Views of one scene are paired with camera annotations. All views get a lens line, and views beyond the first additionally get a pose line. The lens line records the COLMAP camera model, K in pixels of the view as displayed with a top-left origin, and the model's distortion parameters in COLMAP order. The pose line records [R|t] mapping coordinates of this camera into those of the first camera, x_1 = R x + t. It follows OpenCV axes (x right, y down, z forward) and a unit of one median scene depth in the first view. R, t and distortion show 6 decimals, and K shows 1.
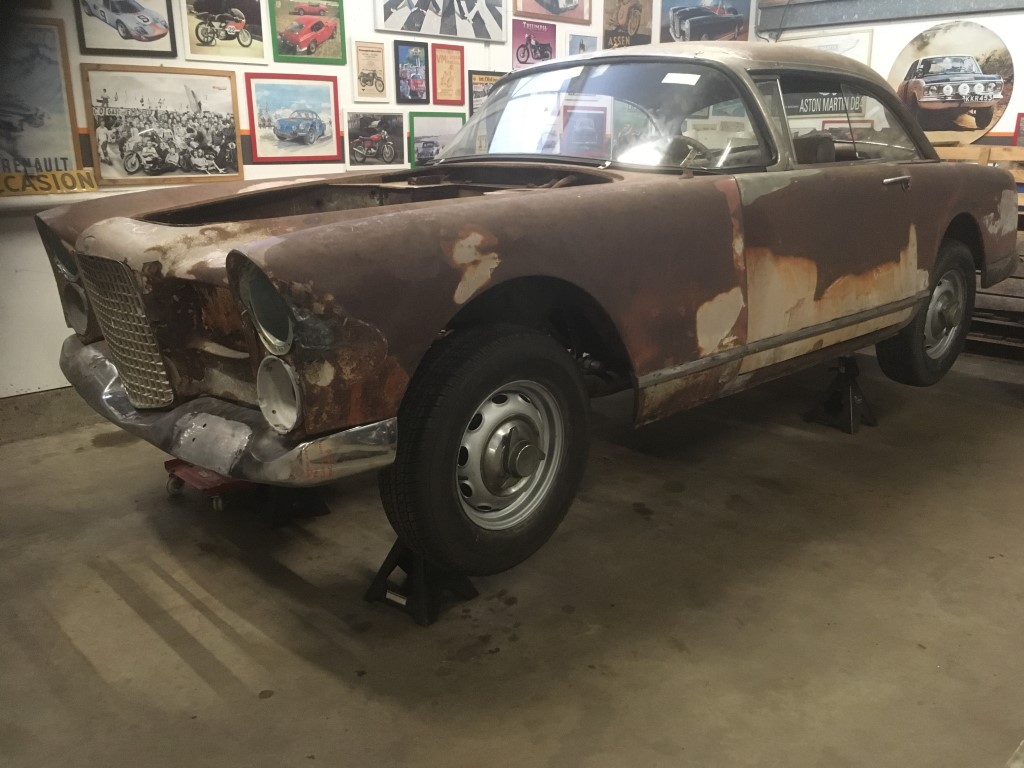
lens RADIAL K [[900.6, 0, 513.1], [0, 900.6, 393.8], [0, 0, 1]] dist [0.035143, 0.002092]
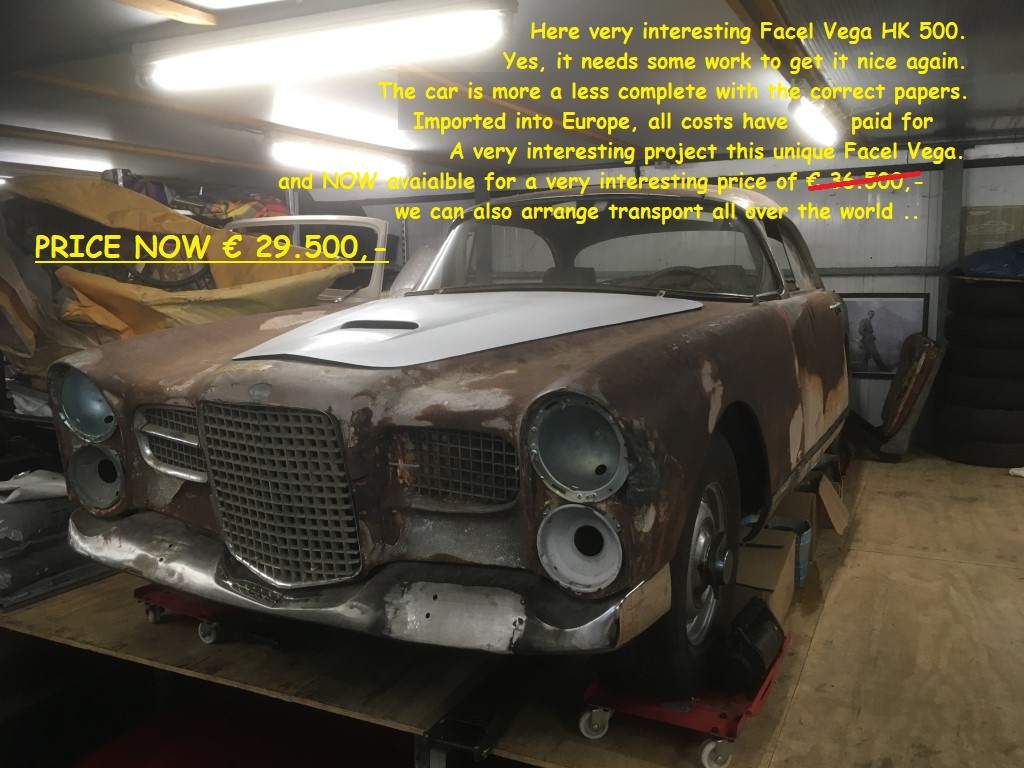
lens RADIAL K [[900.6, 0, 513.1], [0, 900.6, 393.8], [0, 0, 1]] dist [0.035143, 0.002092]
pose [[0.933941, -0.049834, 0.353935, -0.249517], [0.099334, 0.987412, -0.123089, -0.018337], [-0.343346, 0.150116, 0.927135, 0.072374]]
